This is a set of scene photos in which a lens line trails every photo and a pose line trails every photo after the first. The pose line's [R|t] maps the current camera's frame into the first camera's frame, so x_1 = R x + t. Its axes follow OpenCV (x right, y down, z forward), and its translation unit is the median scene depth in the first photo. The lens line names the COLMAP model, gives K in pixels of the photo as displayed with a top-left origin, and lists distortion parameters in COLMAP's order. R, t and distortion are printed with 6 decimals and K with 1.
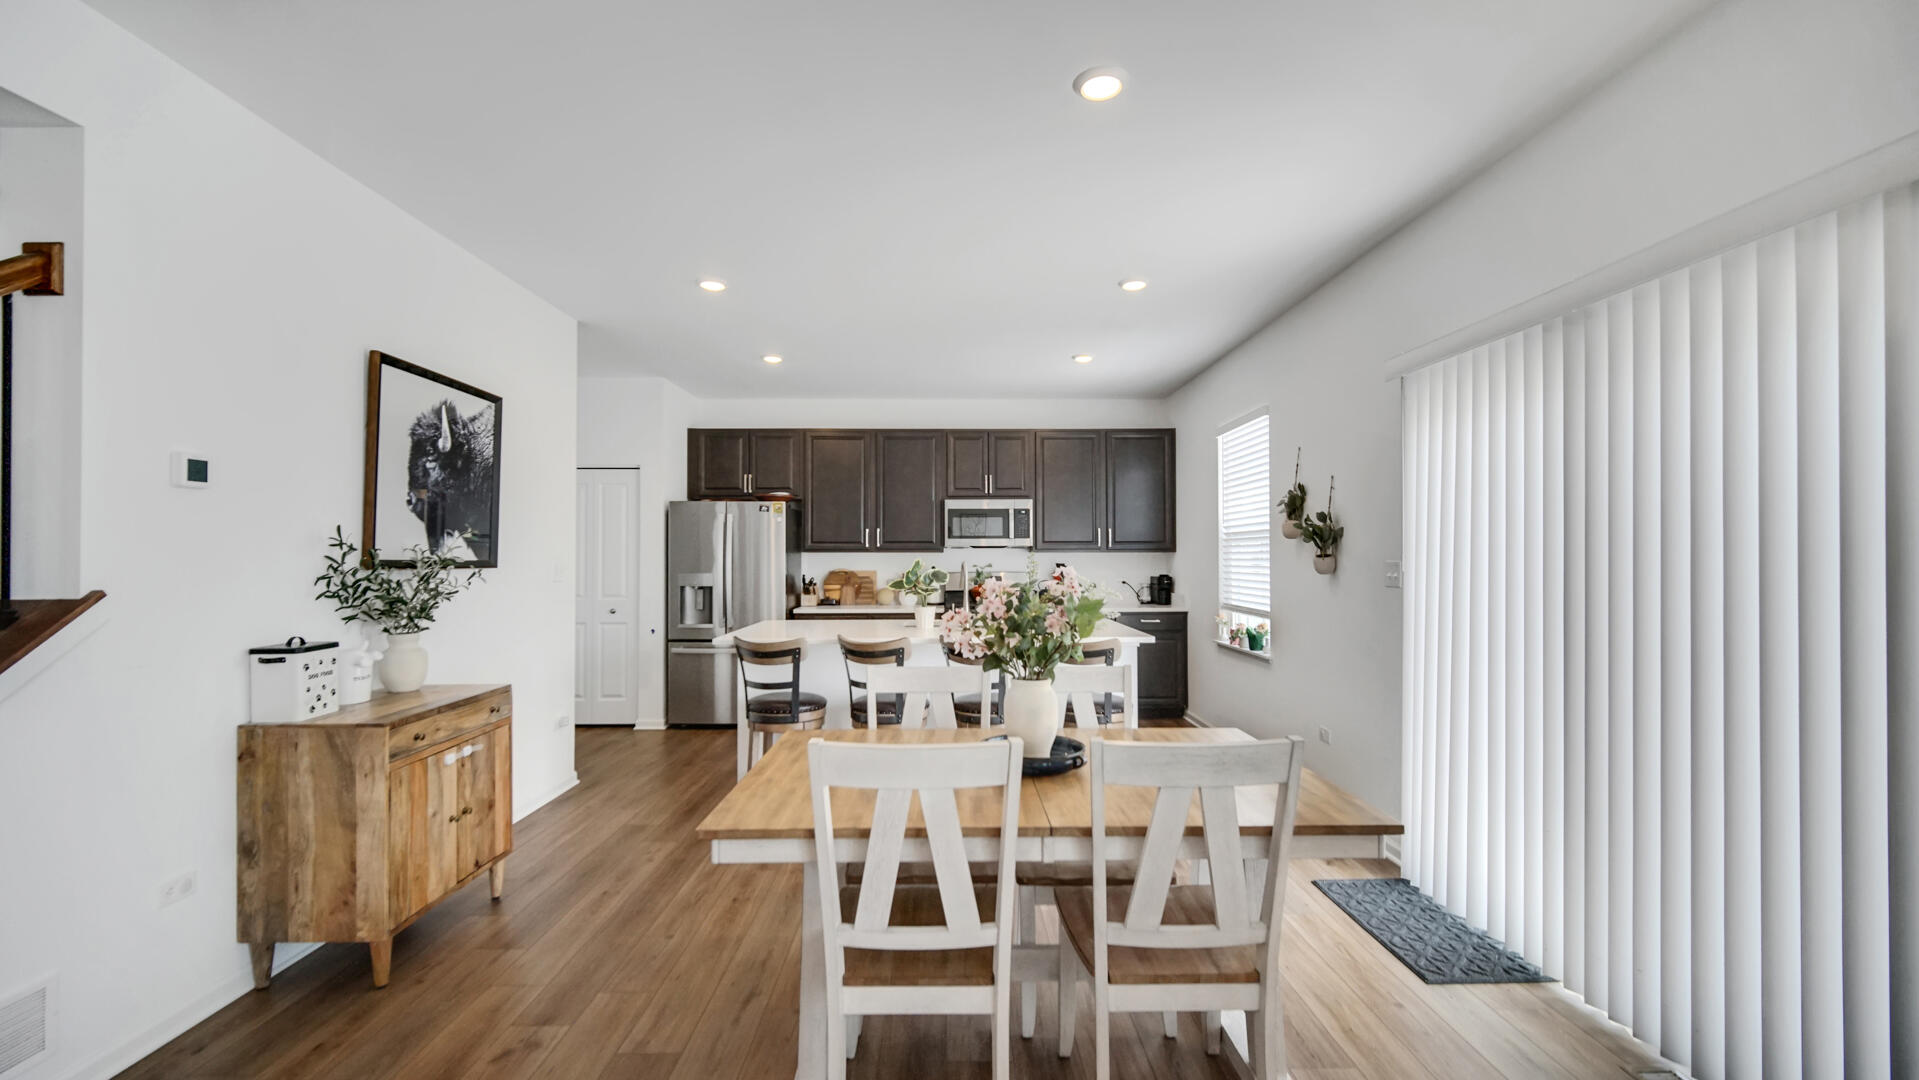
lens RADIAL K [[779.9, 0, 946.2], [0, 779.9, 546.3], [0, 0, 1]] dist [0.001853, 0.000714]
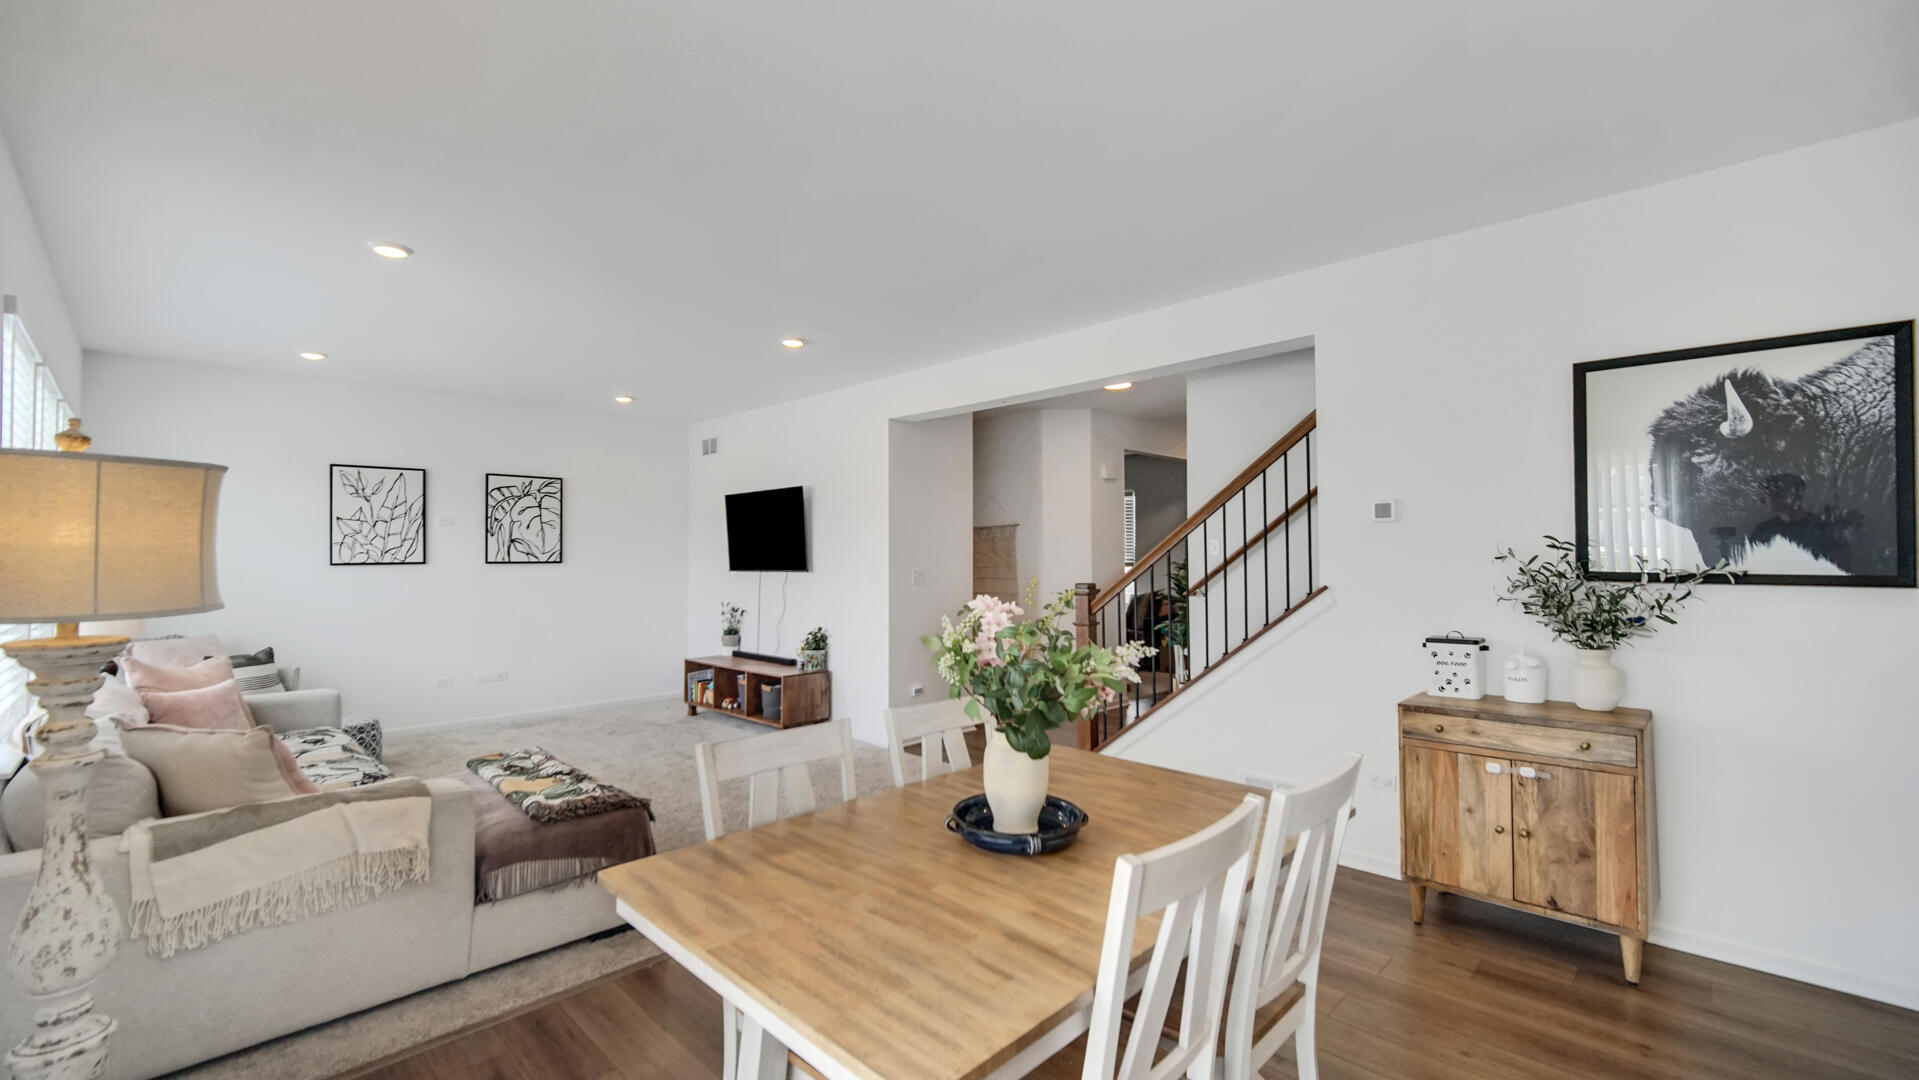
lens RADIAL K [[779.9, 0, 951.3], [0, 779.9, 541.7], [0, 0, 1]] dist [0.001853, 0.000714]
pose [[-0.700866, -0.007438, -0.713254, 0.308915], [0.014826, 0.999578, -0.024992, -0.004405], [0.713139, -0.028090, -0.700460, 0.634682]]
